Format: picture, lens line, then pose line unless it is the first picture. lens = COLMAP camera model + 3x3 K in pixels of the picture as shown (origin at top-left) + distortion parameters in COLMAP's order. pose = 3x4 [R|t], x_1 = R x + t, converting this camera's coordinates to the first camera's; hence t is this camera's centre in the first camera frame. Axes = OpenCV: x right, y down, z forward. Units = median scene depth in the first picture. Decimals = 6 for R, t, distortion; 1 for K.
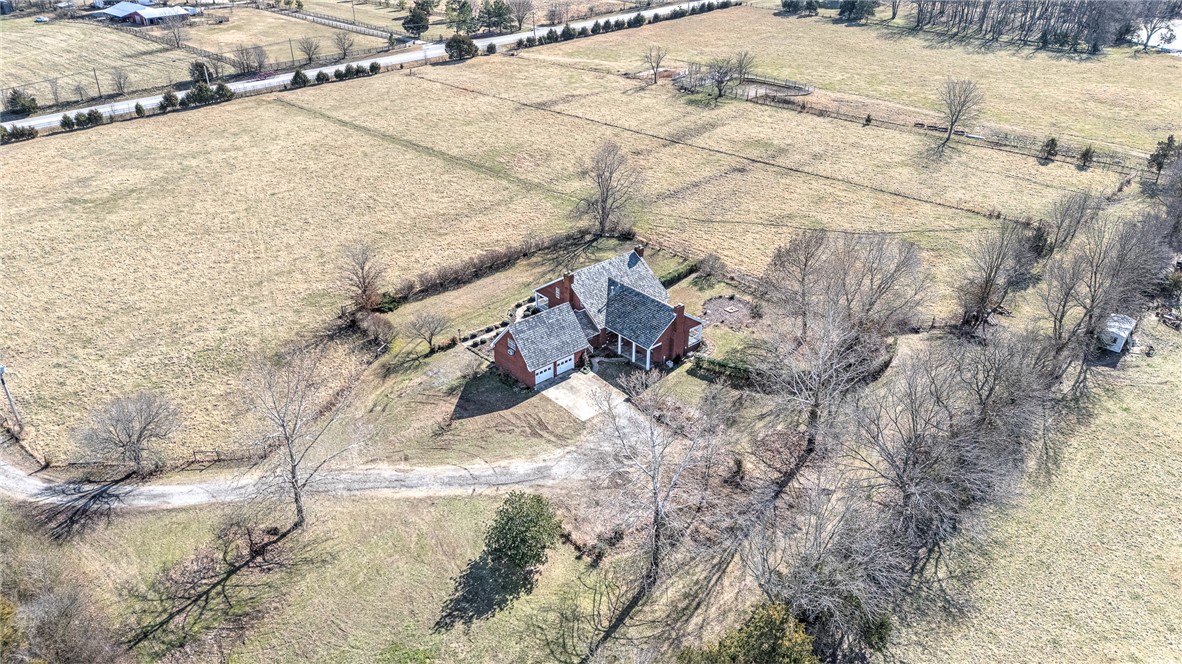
lens RADIAL K [[865.8, 0, 596.6], [0, 865.8, 336.6], [0, 0, 1]] dist [0.054567, -0.043572]
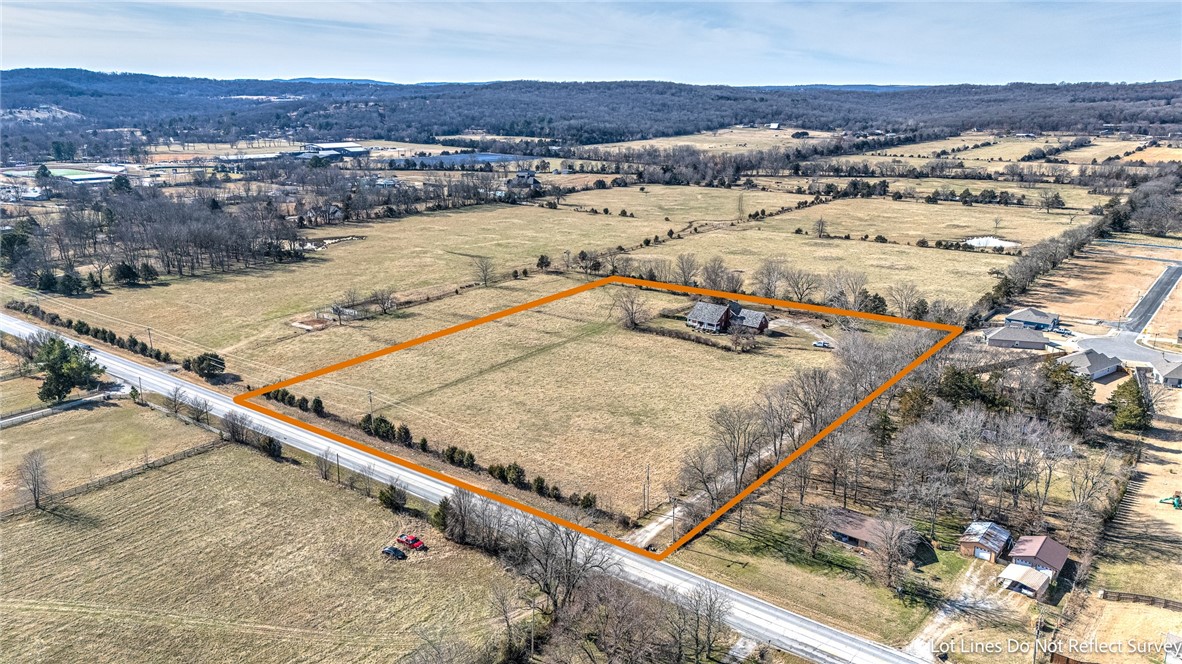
lens RADIAL K [[865.8, 0, 598.5], [0, 865.8, 334.0], [0, 0, 1]] dist [0.054567, -0.043572]
pose [[-0.109907, -0.274958, 0.955154, -1.493521], [0.483559, 0.824790, 0.293073, -0.567218], [-0.868384, 0.494084, 0.042308, 0.710891]]
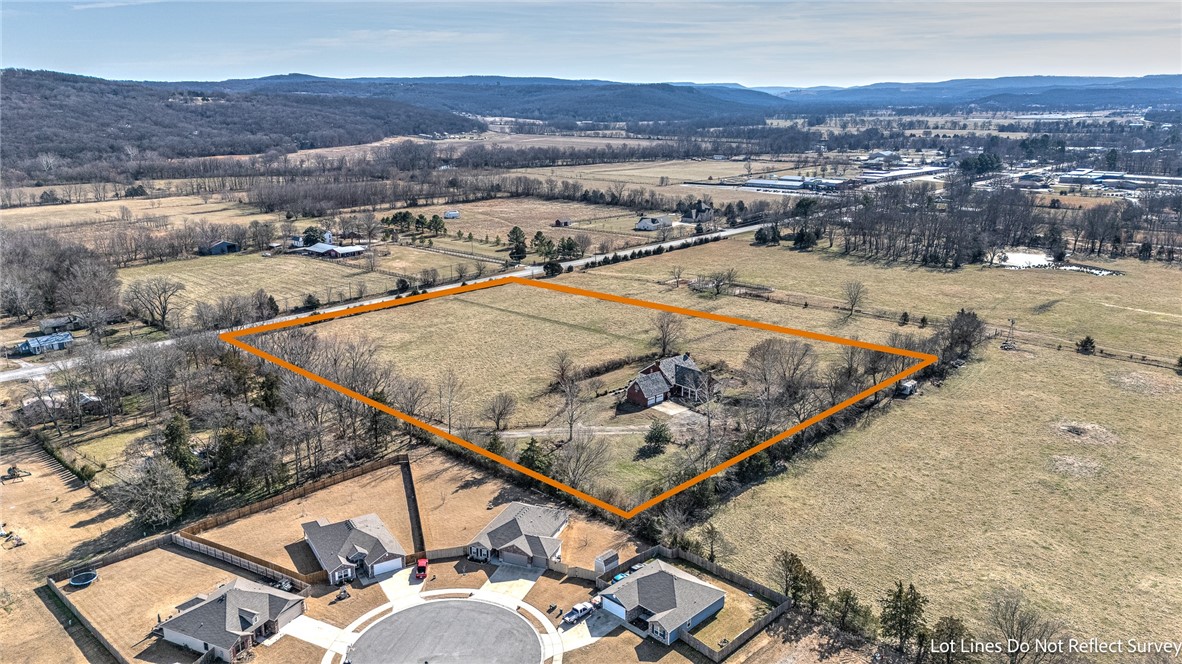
lens RADIAL K [[865.8, 0, 587.3], [0, 865.8, 331.4], [0, 0, 1]] dist [0.054567, -0.043572]
pose [[0.999935, -0.010710, -0.003959, -0.112324], [0.009404, 0.969104, -0.246473, 0.219543], [0.006476, 0.246419, 0.969142, -0.646947]]
